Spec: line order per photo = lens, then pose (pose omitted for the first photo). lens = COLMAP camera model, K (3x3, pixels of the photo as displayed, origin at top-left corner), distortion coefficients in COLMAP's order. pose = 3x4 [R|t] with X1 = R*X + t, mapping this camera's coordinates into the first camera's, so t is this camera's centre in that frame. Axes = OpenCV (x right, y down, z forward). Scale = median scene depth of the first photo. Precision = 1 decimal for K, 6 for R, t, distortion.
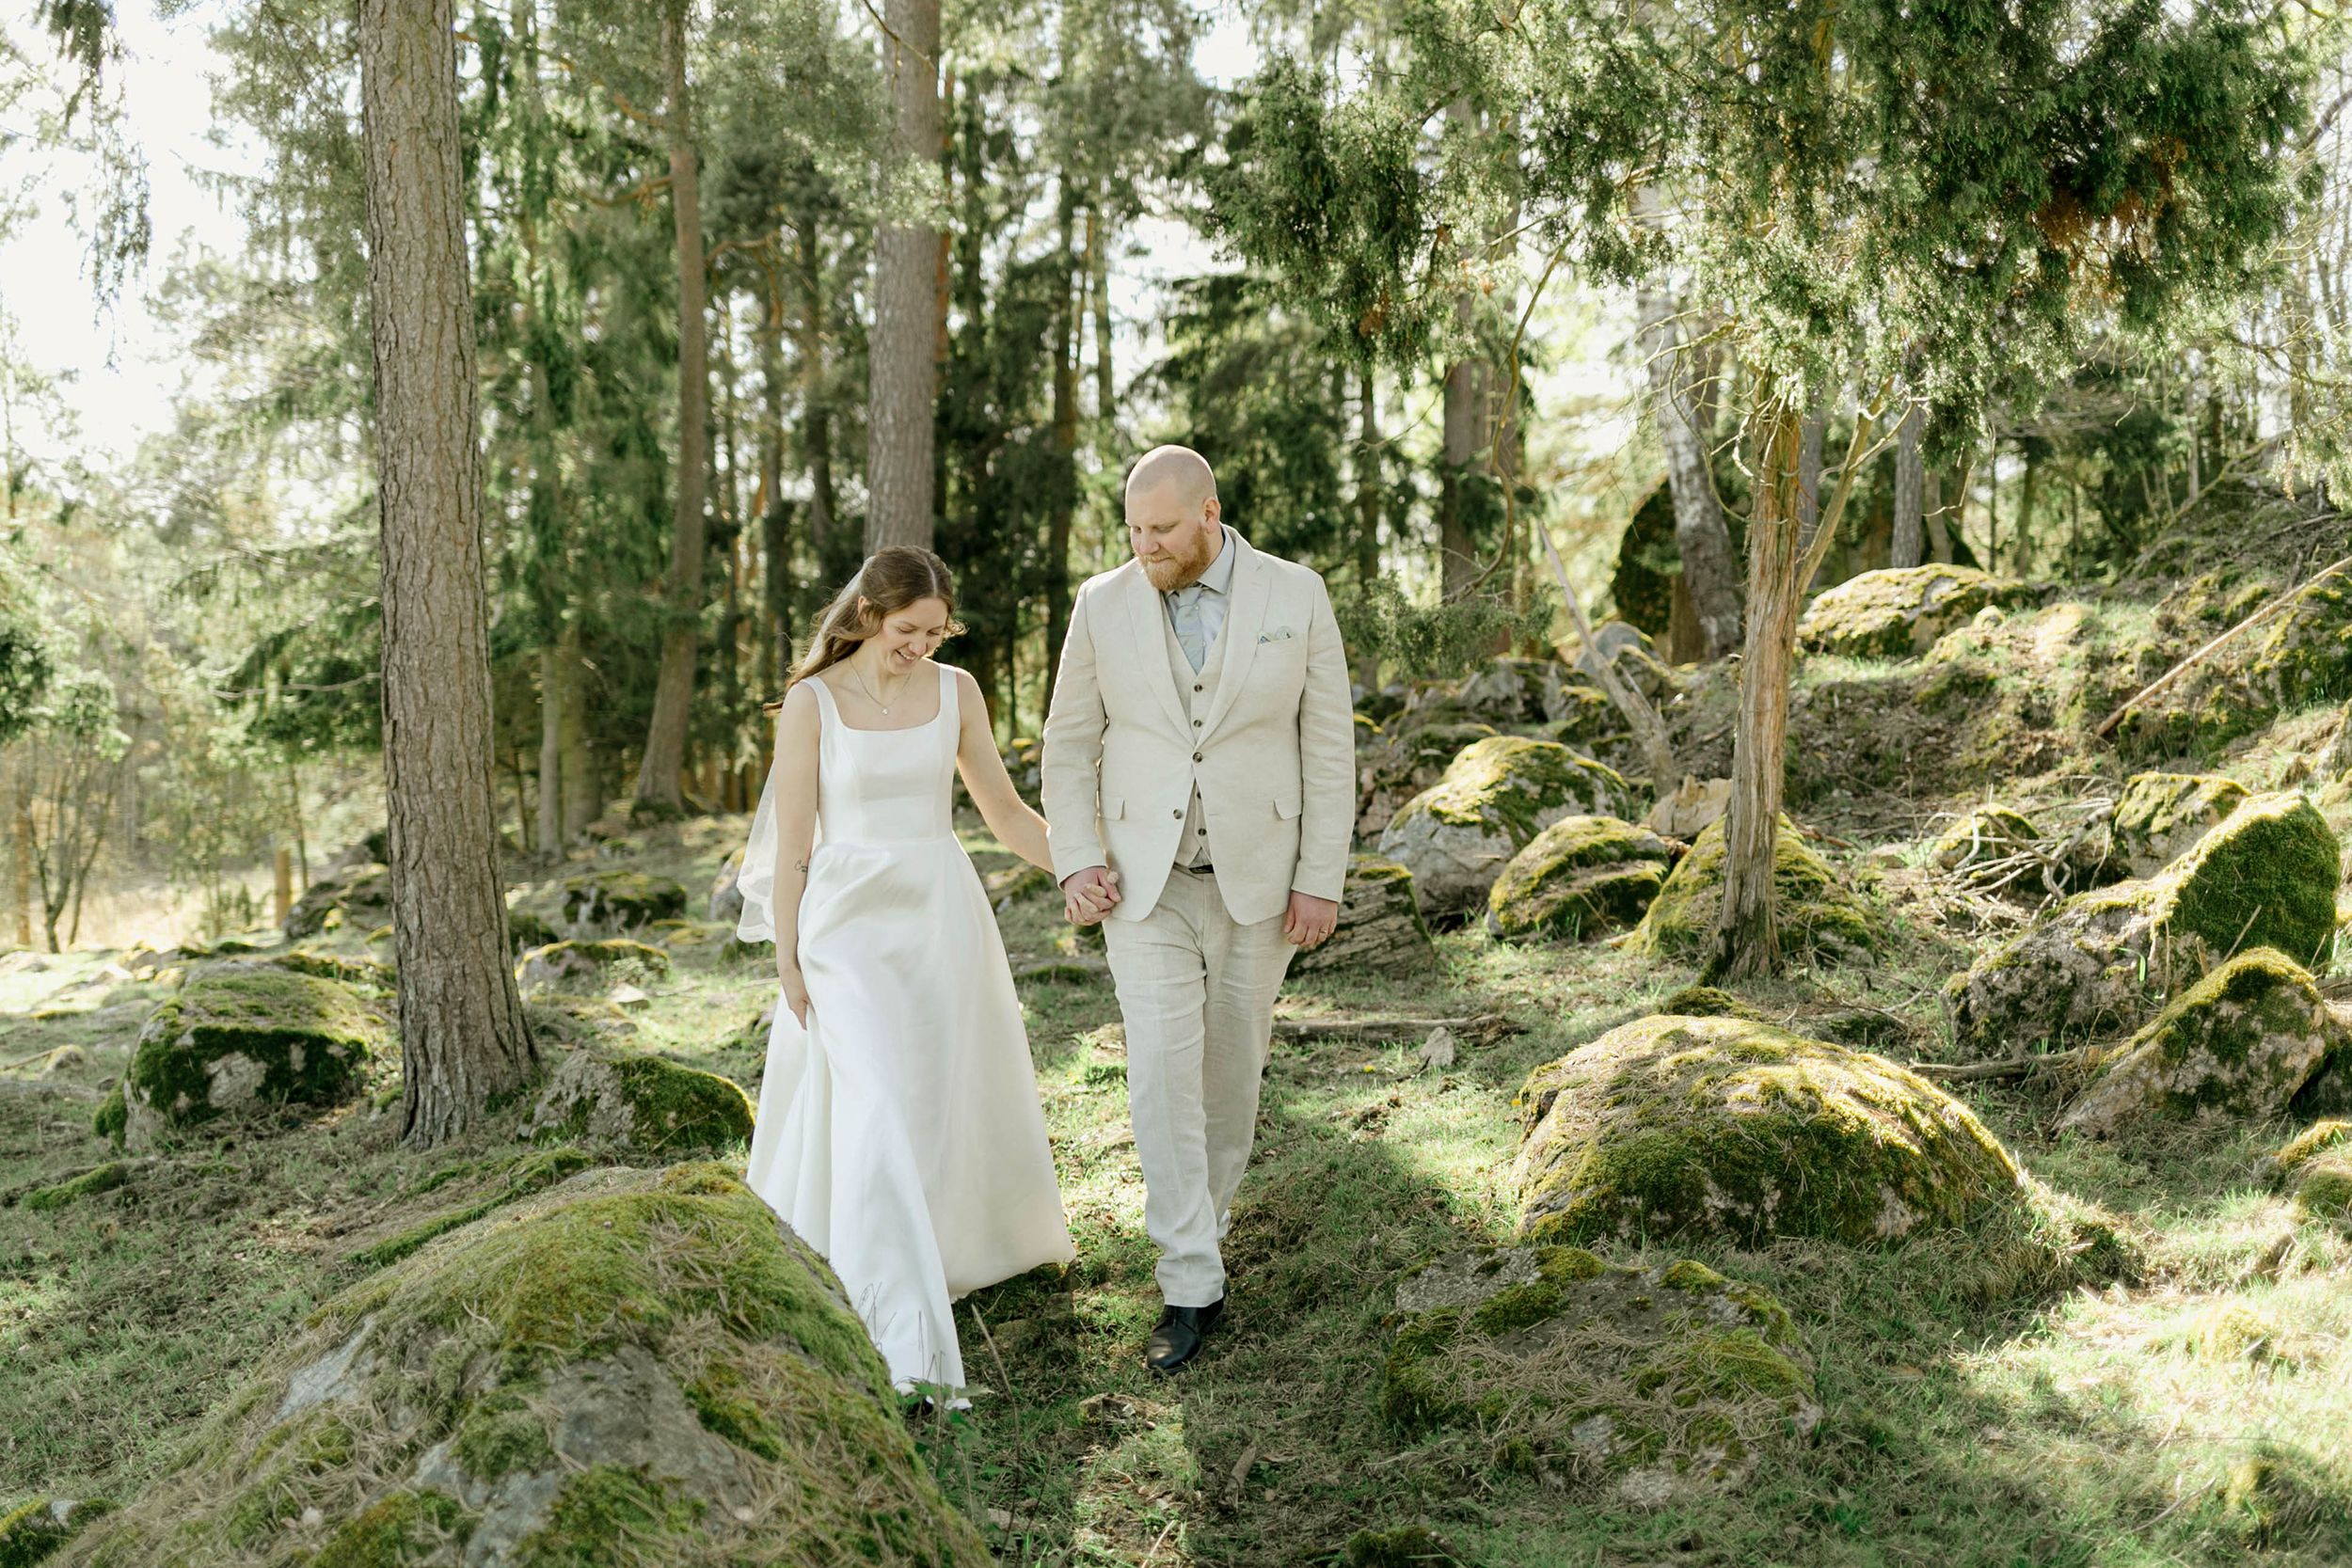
lens RADIAL K [[2283.5, 0, 1176.0], [0, 2283.5, 784.0], [0, 0, 1]] dist [0.019288, -0.033455]
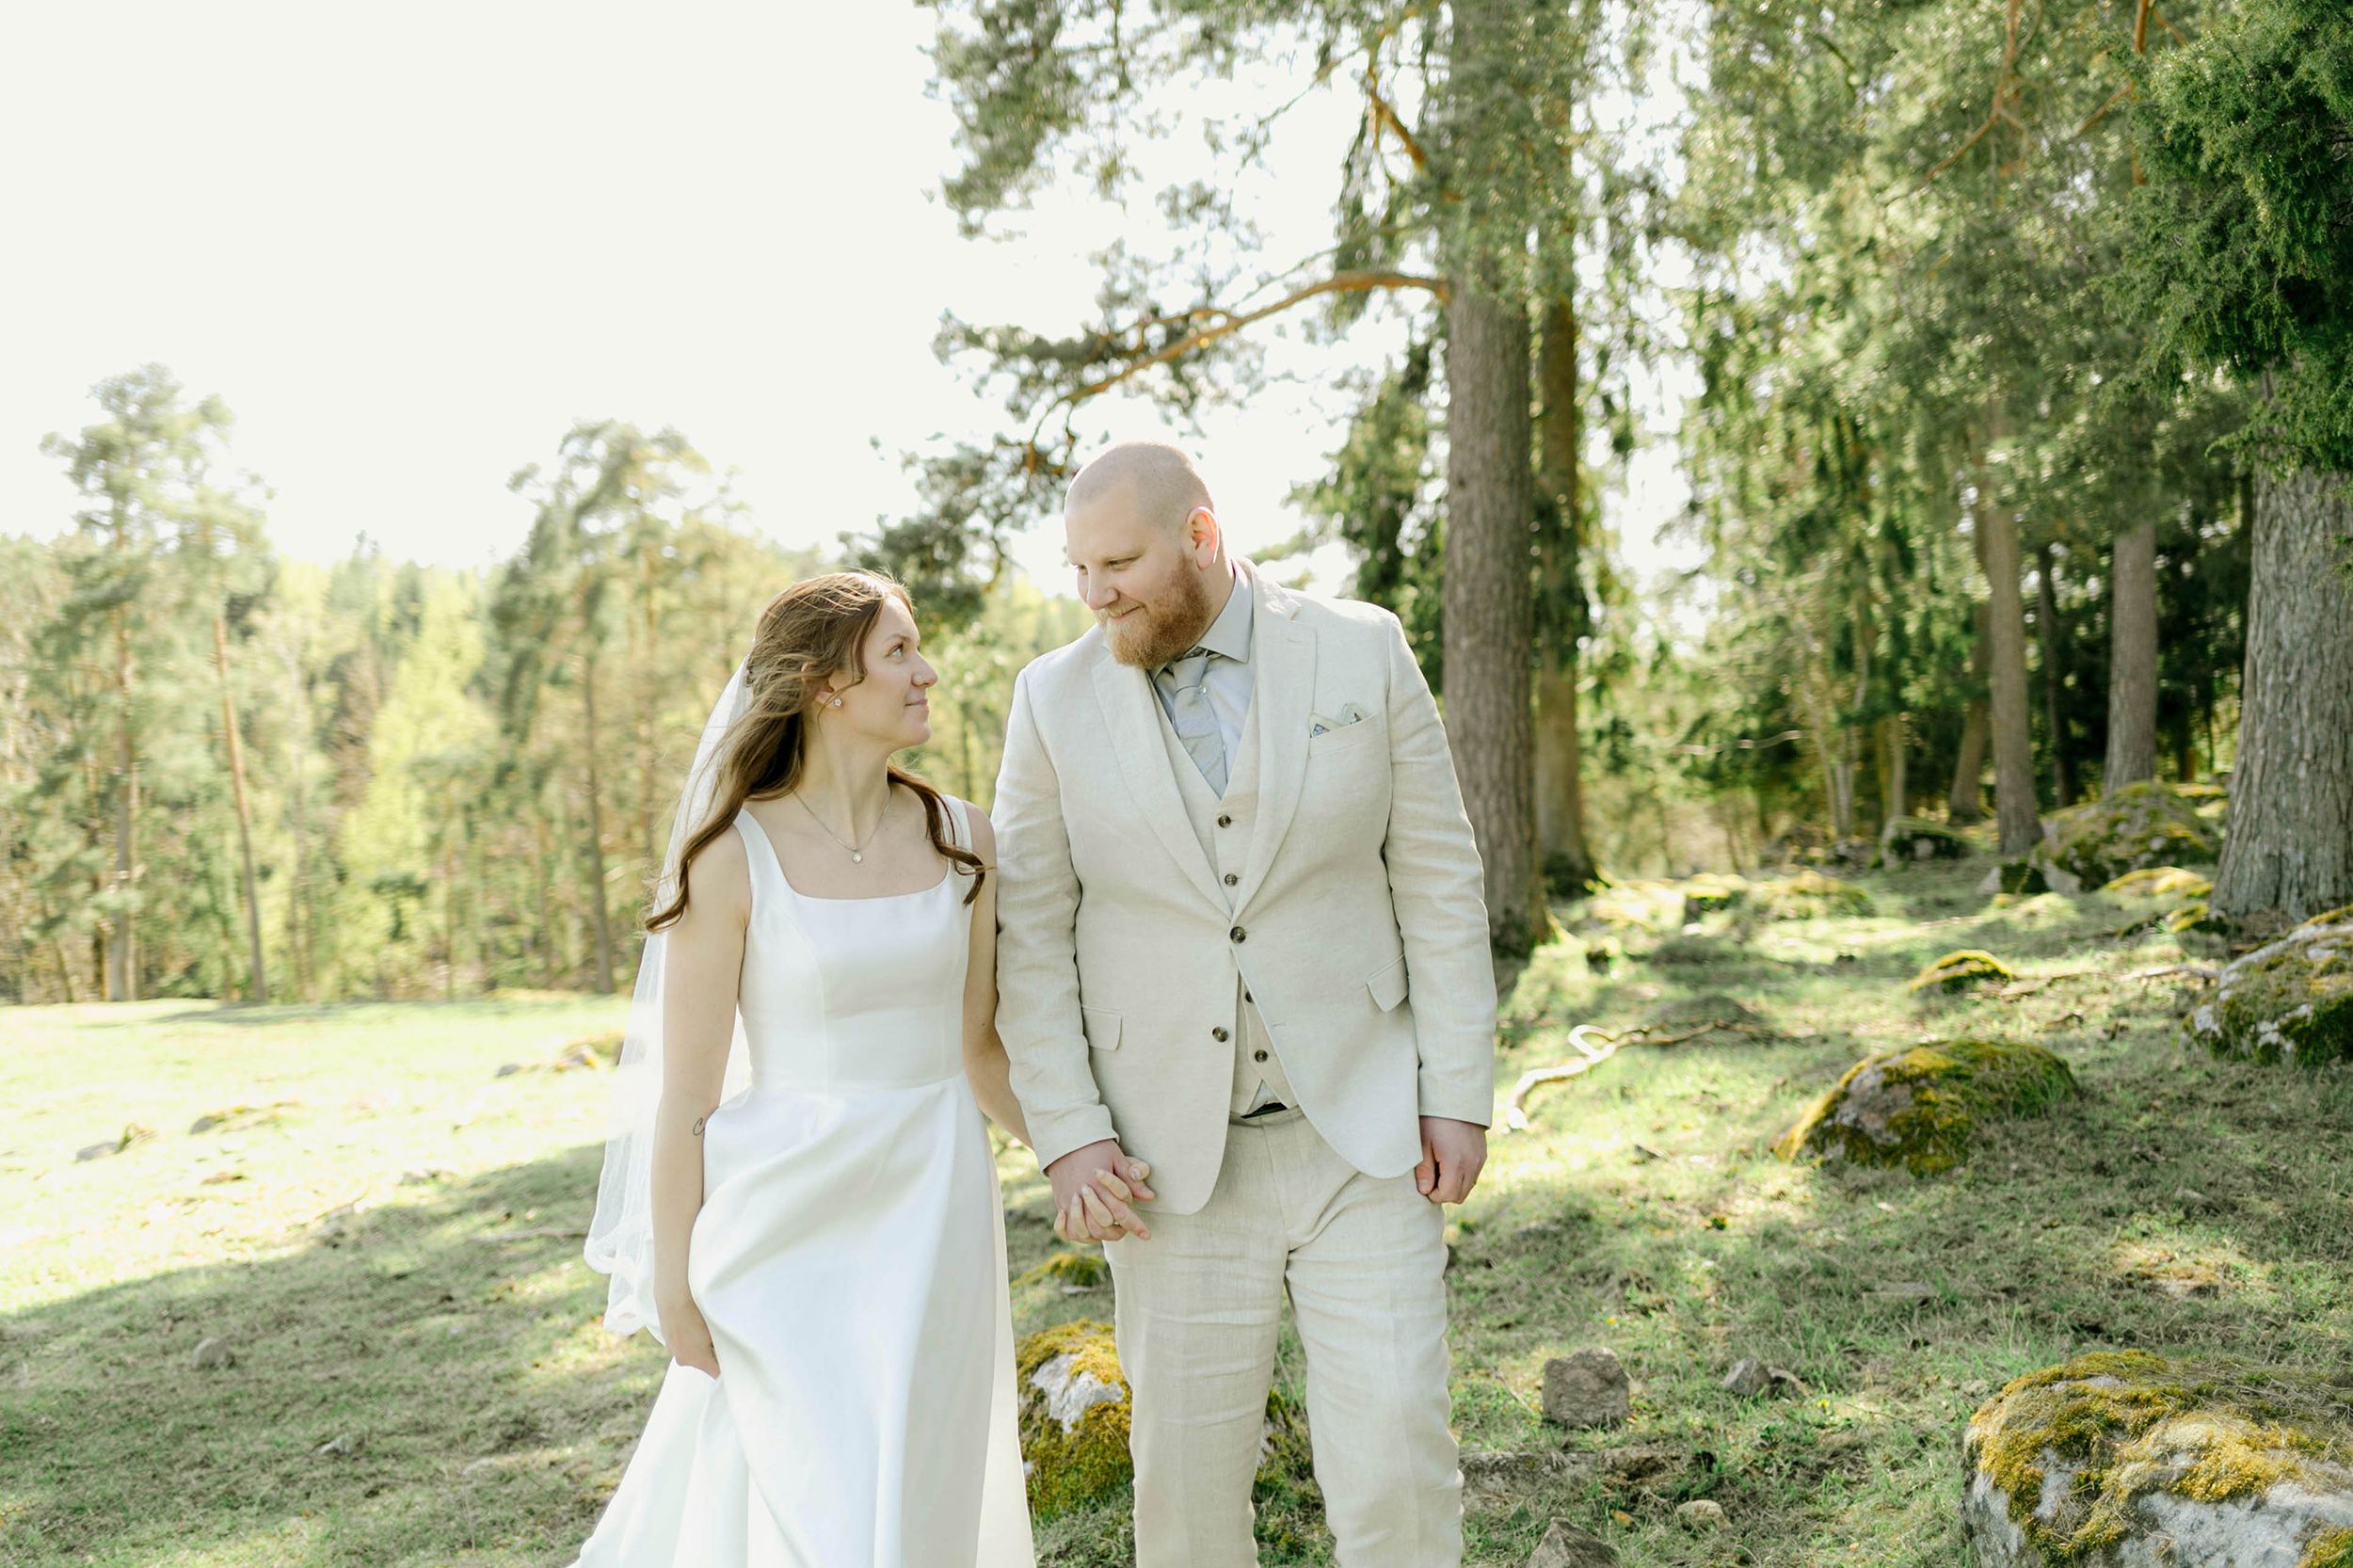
lens RADIAL K [[2348.6, 0, 1149.0], [0, 2348.6, 789.9], [0, 0, 1]] dist [0.013006, -0.023552]
pose [[0.880579, -0.023589, -0.473312, 0.098843], [0.004947, 0.999163, -0.040594, 0.129645], [0.473873, 0.033405, 0.879959, -1.566736]]
